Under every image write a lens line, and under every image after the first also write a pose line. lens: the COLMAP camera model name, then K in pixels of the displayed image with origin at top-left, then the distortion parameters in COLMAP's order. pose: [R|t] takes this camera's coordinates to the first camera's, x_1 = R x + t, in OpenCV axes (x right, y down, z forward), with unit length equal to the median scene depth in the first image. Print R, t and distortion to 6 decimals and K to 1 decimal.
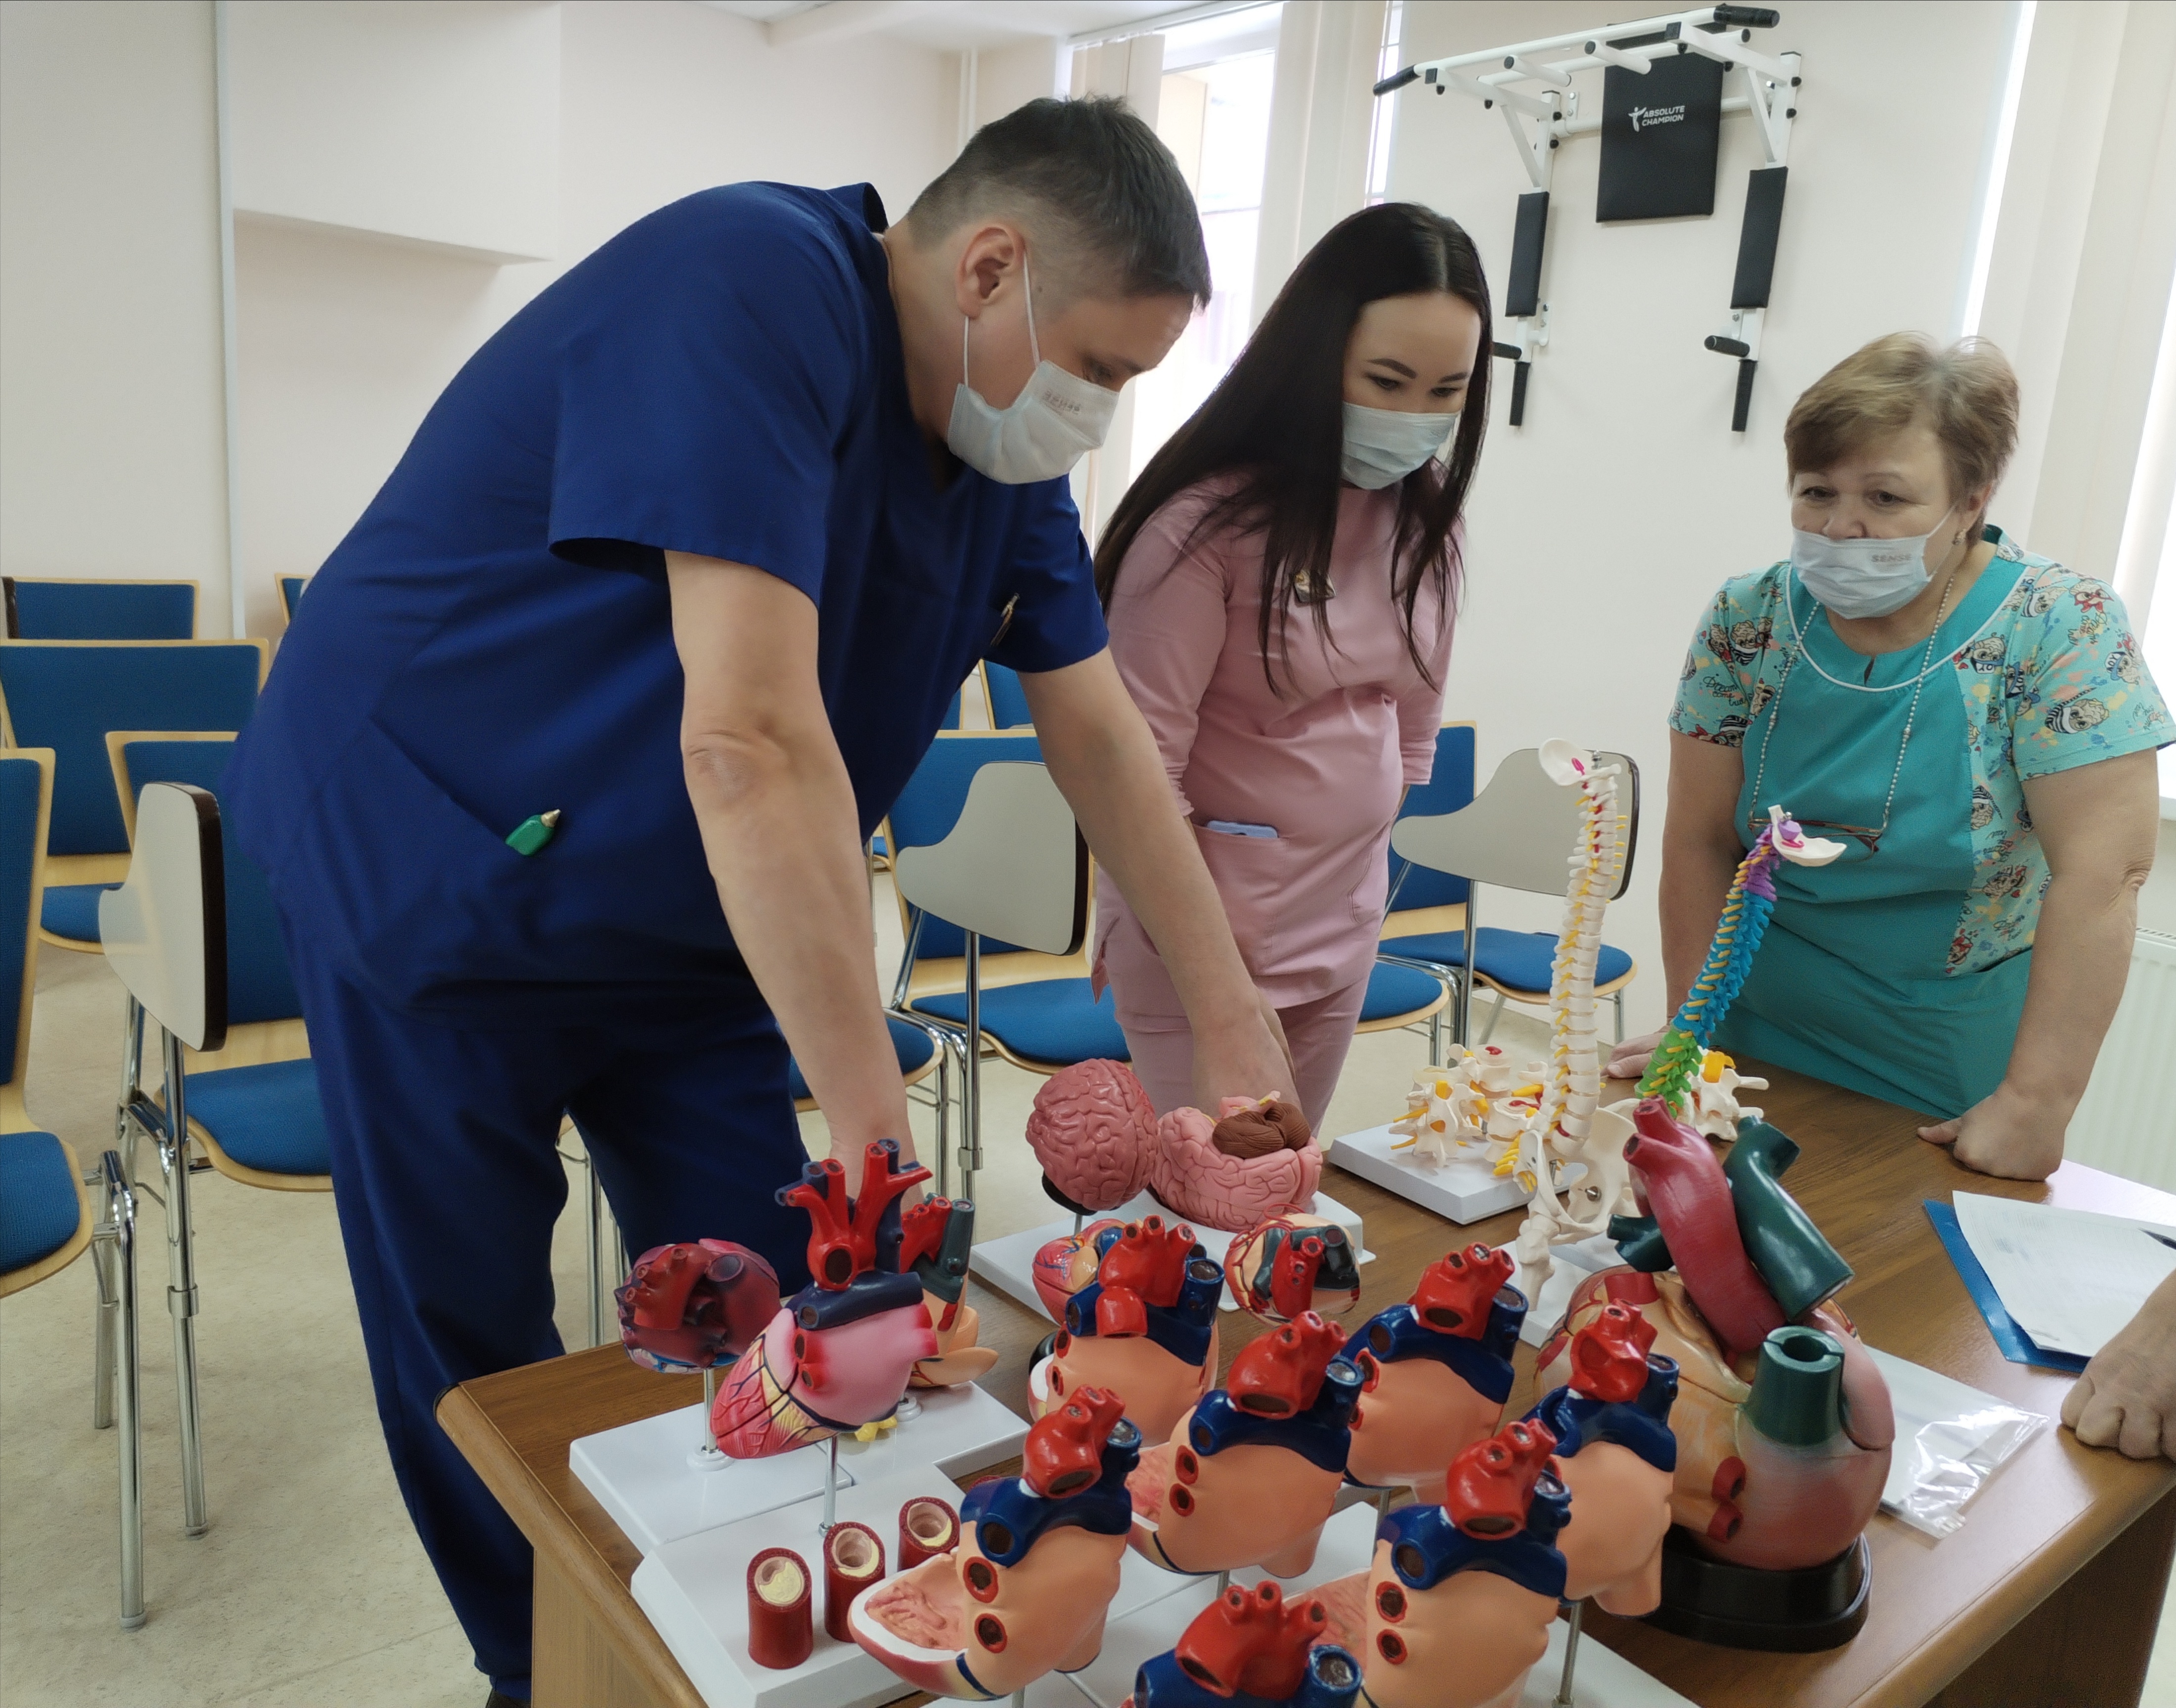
lens RADIAL K [[1615.0, 0, 1088.0], [0, 1615.0, 854.0], [0, 0, 1]] dist [0.000615, -0.002785]
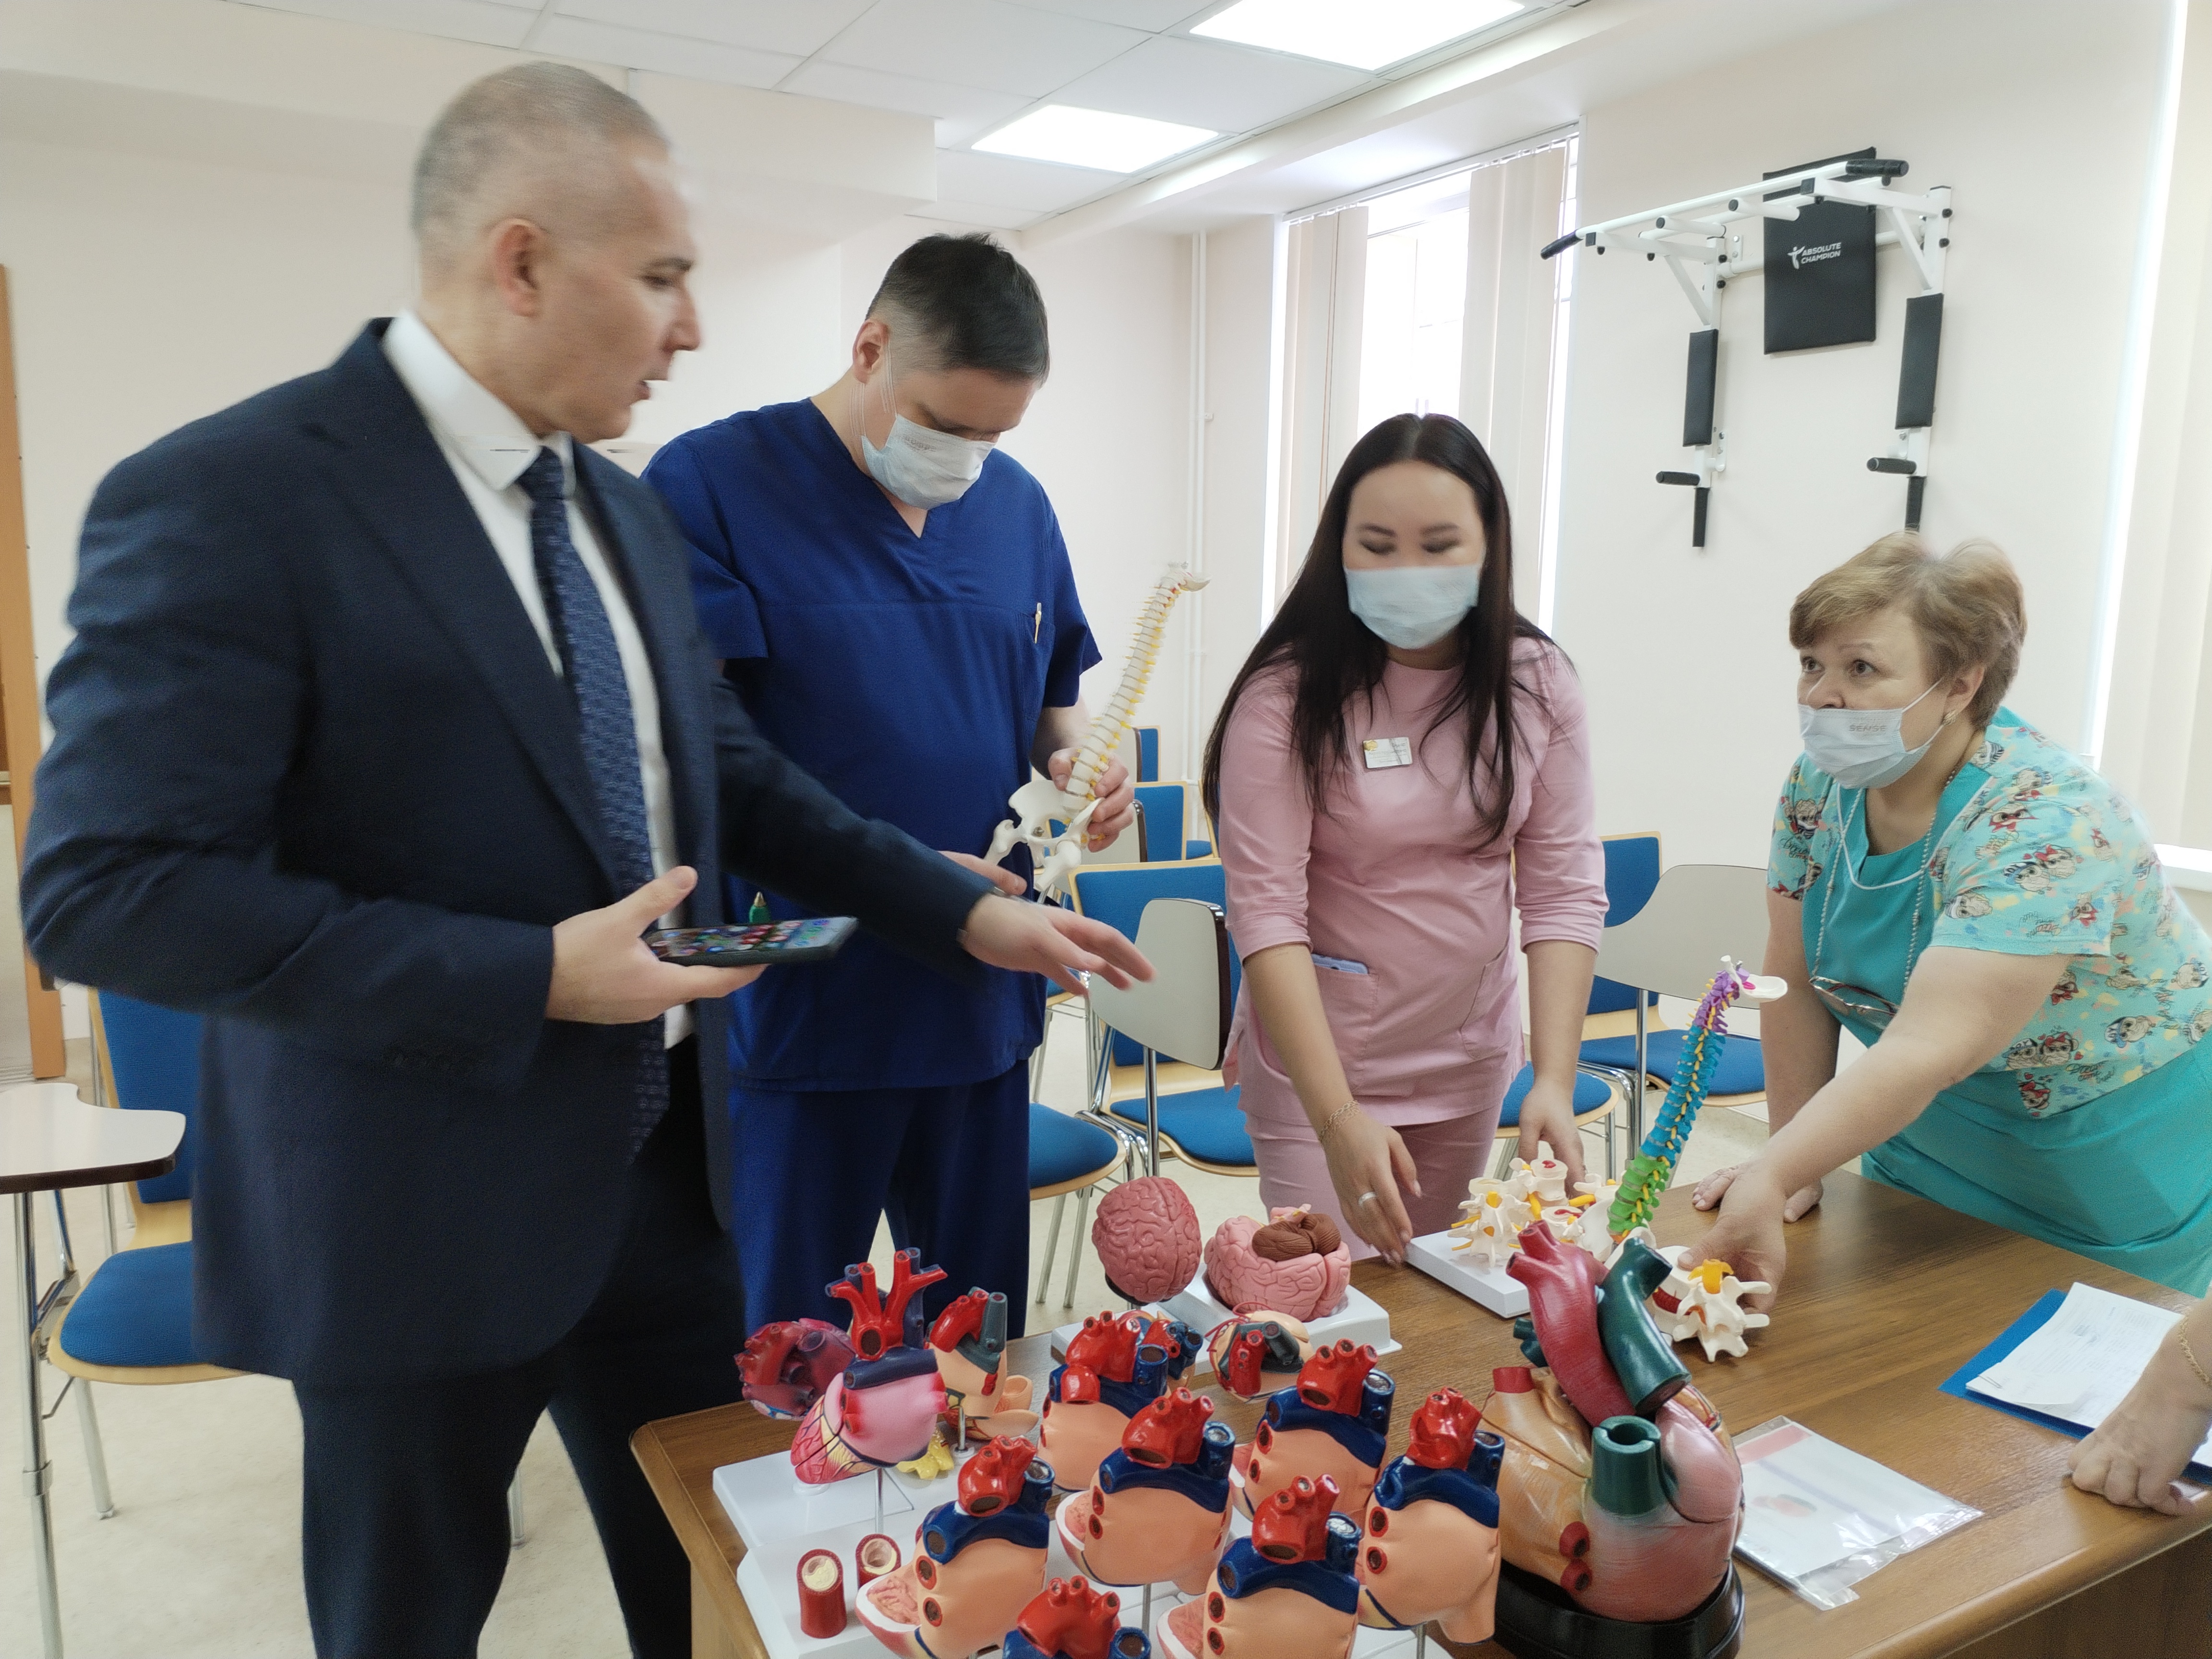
lens RADIAL K [[1587.5, 0, 1106.0], [0, 1587.5, 829.5], [0, 0, 1]] dist [0.002068, -0.000597]
pose [[0.980787, -0.032037, -0.192435, 0.211455], [0.019970, 0.997729, -0.064323, -0.059753], [0.194059, 0.059245, 0.979199, -0.206667]]
